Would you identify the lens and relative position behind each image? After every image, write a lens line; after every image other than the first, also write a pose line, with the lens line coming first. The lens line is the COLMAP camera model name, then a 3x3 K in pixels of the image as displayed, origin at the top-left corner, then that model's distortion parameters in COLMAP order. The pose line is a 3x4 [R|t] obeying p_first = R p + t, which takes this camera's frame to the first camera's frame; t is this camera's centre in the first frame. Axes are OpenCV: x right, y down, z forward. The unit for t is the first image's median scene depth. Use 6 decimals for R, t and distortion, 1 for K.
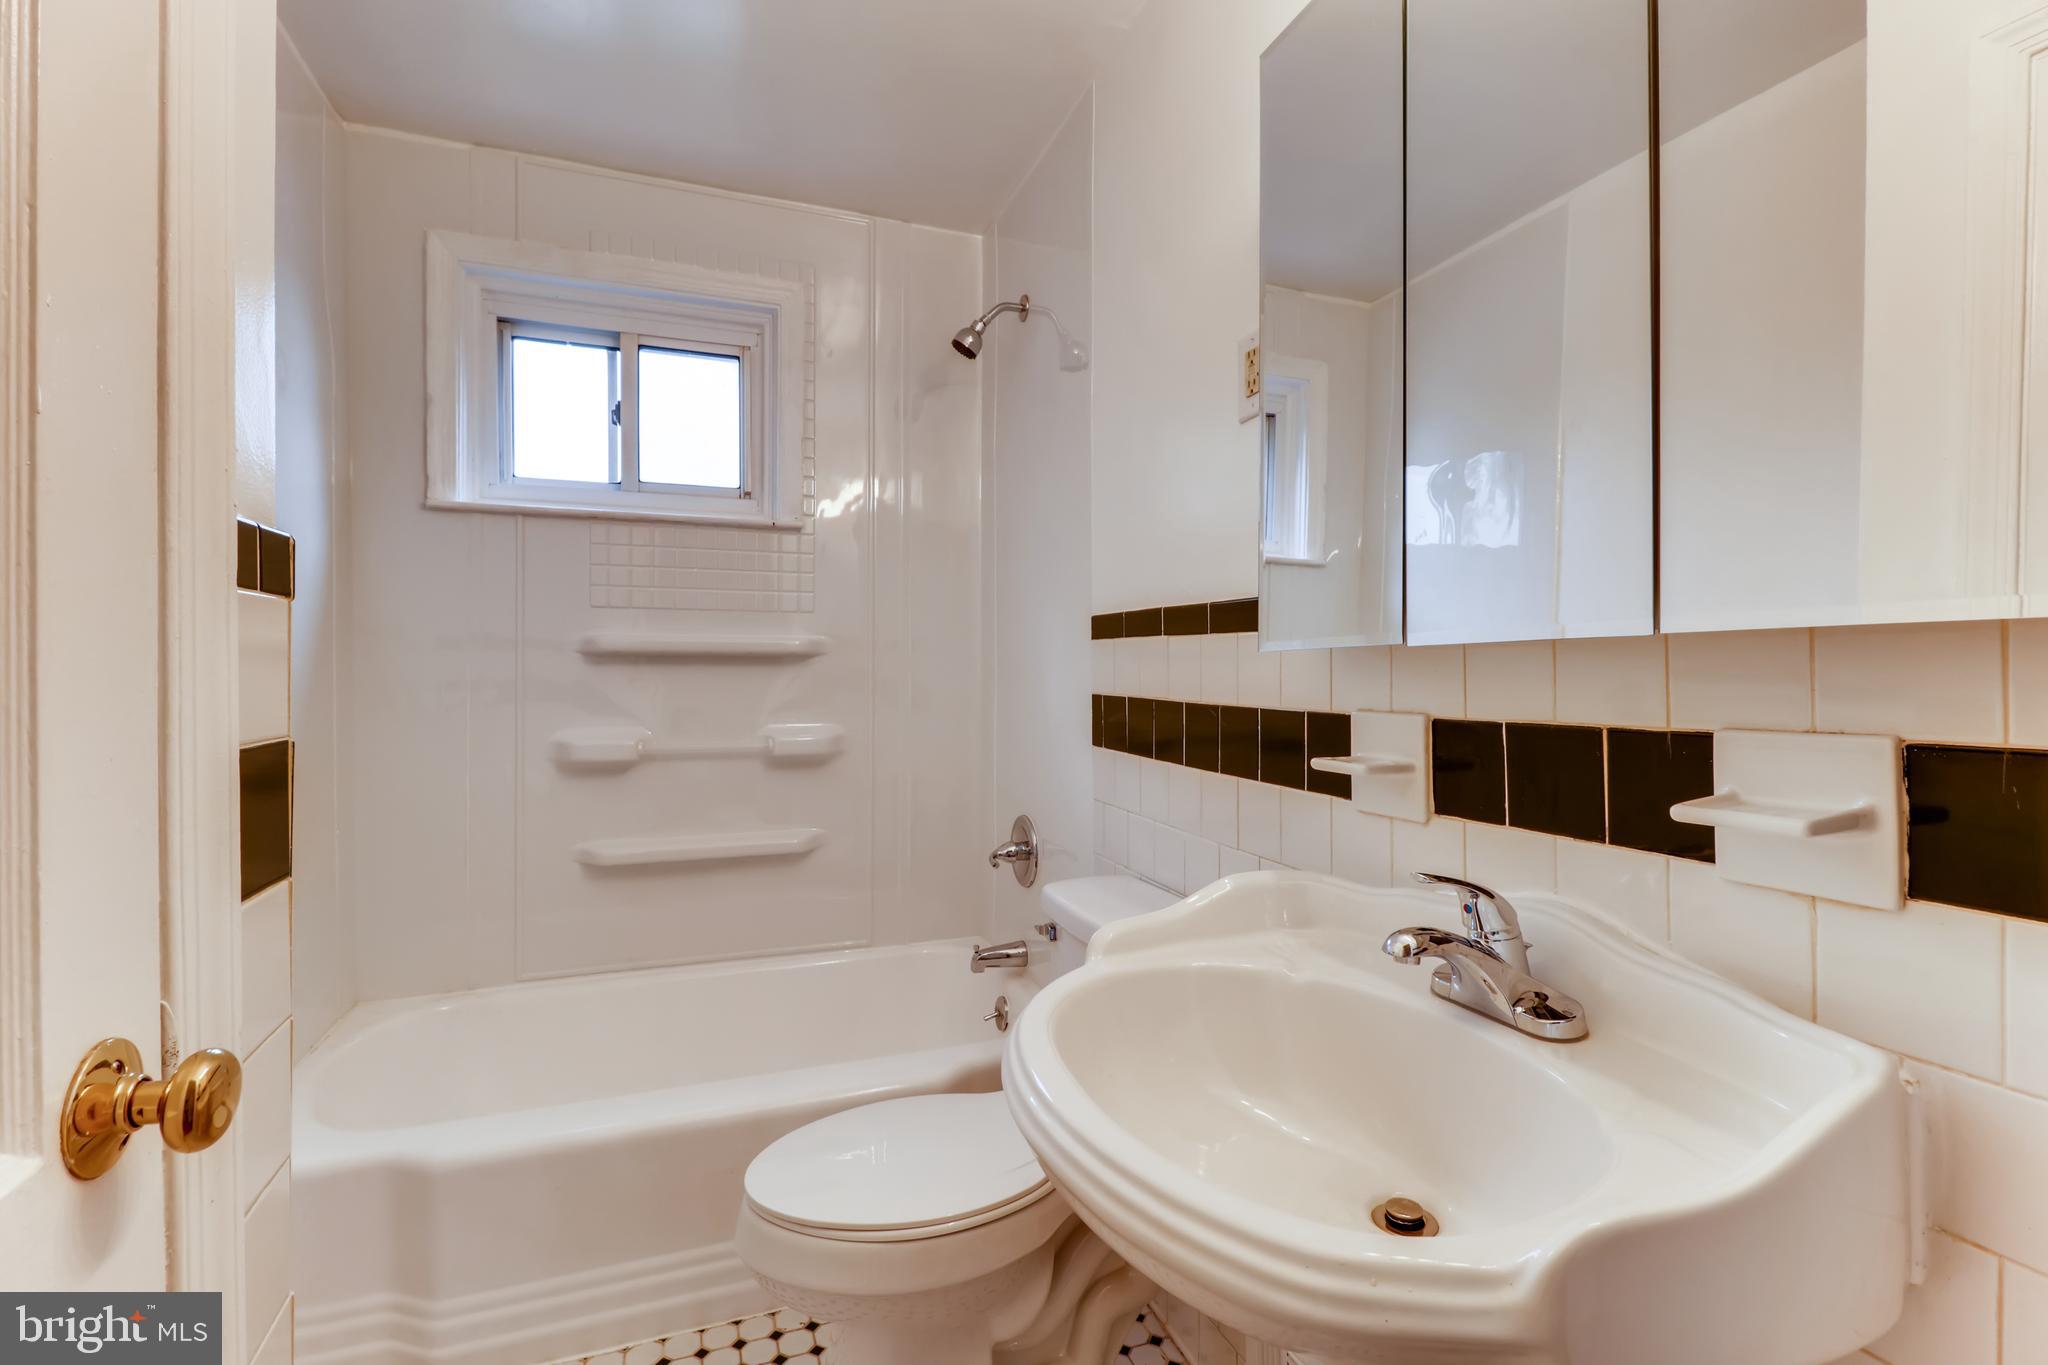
lens RADIAL K [[937.9, 0, 1028.9], [0, 937.9, 667.5], [0, 0, 1]] dist [0.023526, -0.016877]
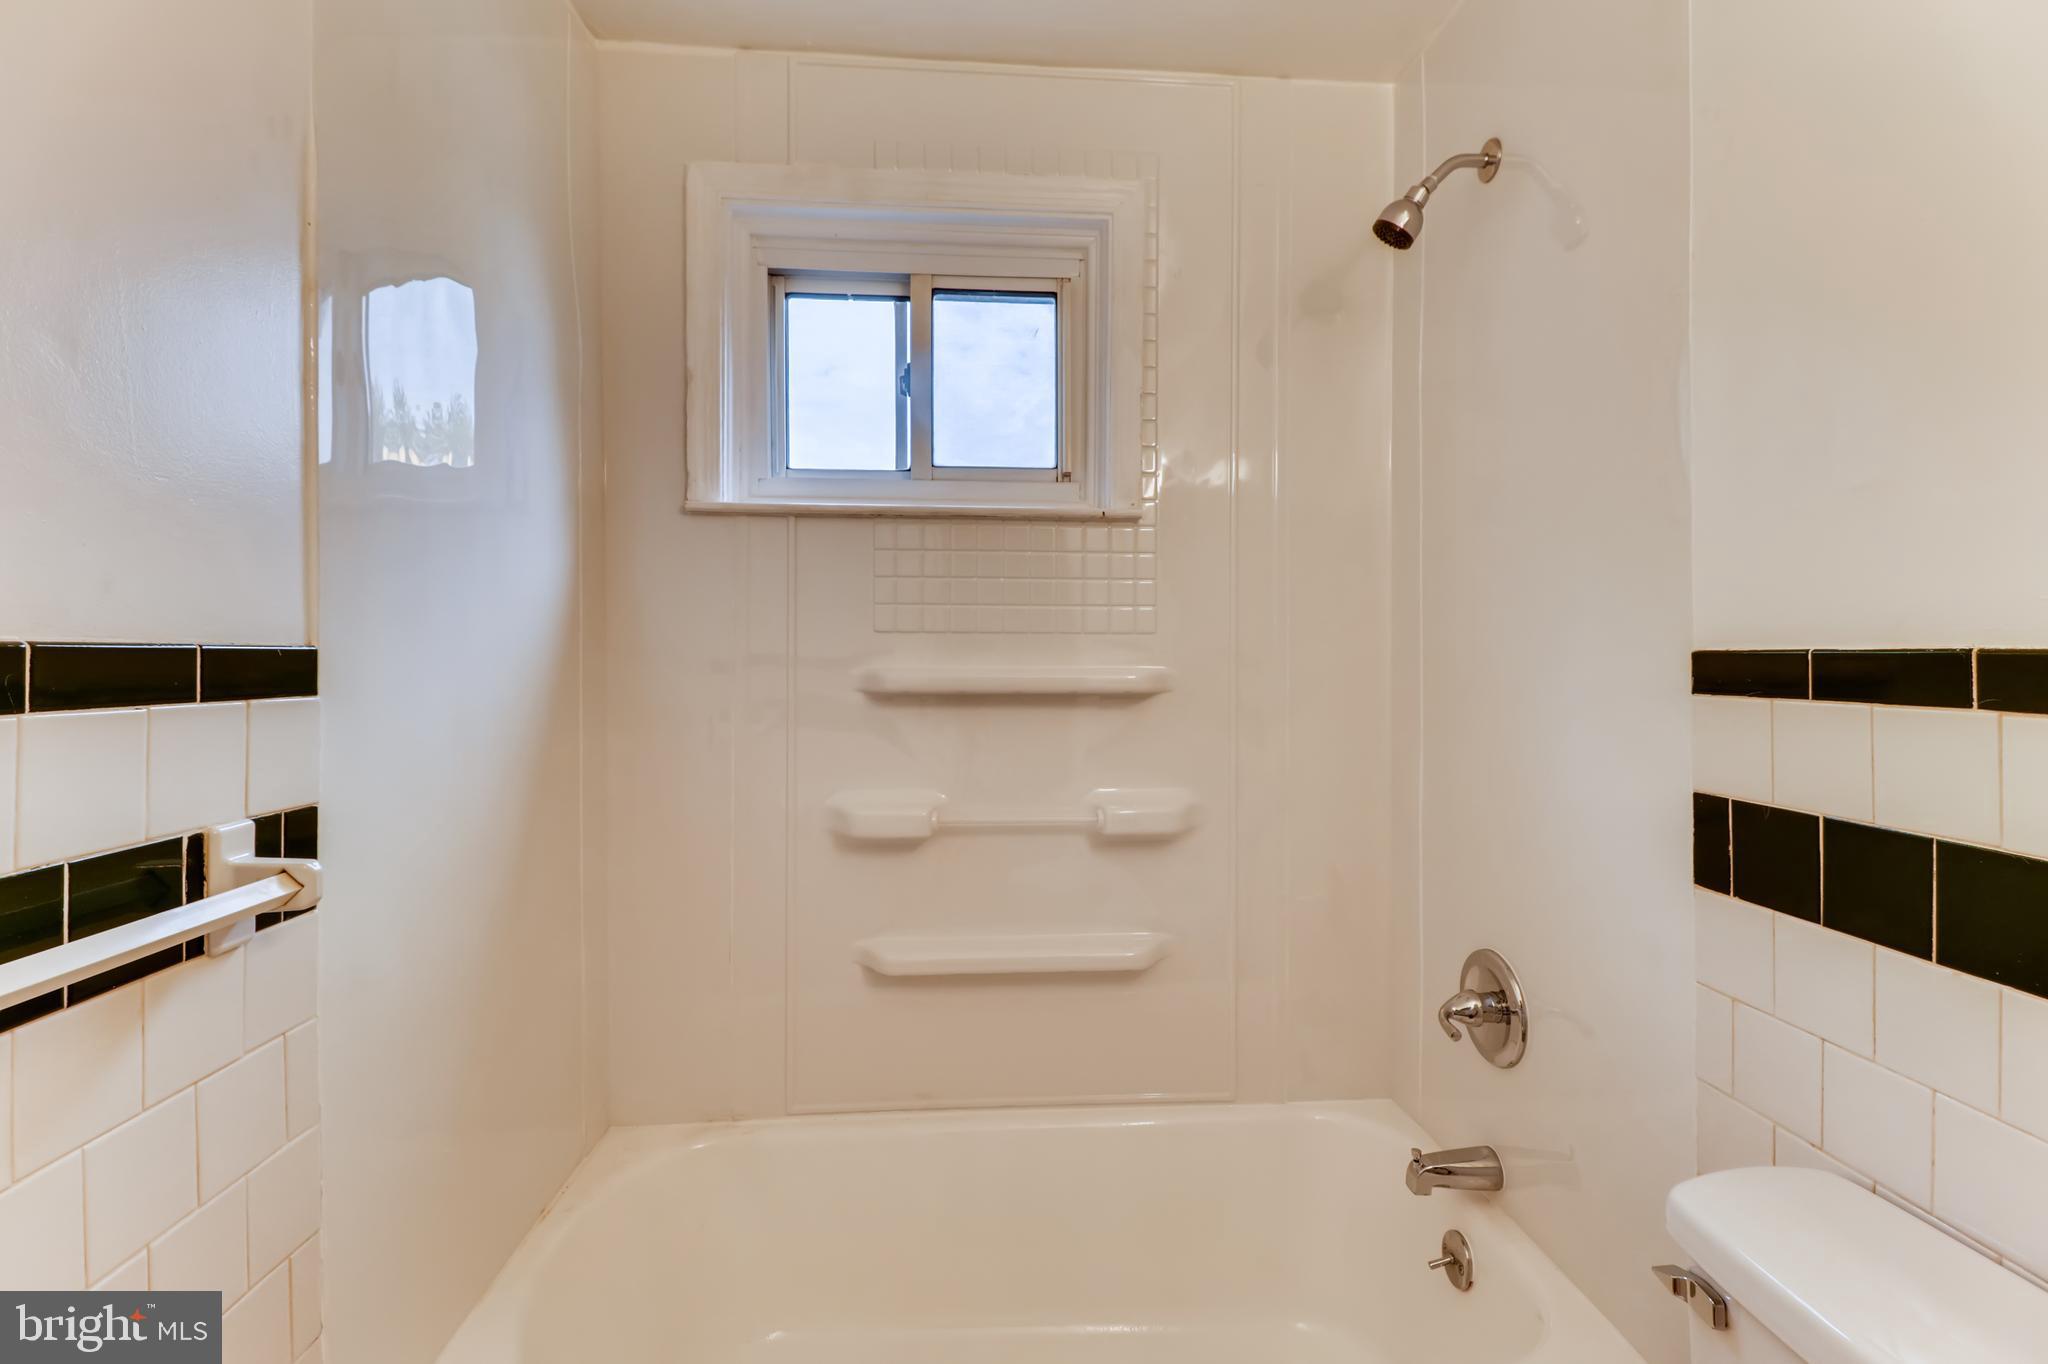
lens RADIAL K [[937.9, 0, 1028.9], [0, 937.9, 667.0], [0, 0, 1]] dist [0.023526, -0.016877]
pose [[0.960366, 0.003501, -0.278721, -0.127614], [-0.000688, 0.999948, 0.010190, -0.042791], [0.278742, -0.009595, 0.960318, 0.292450]]
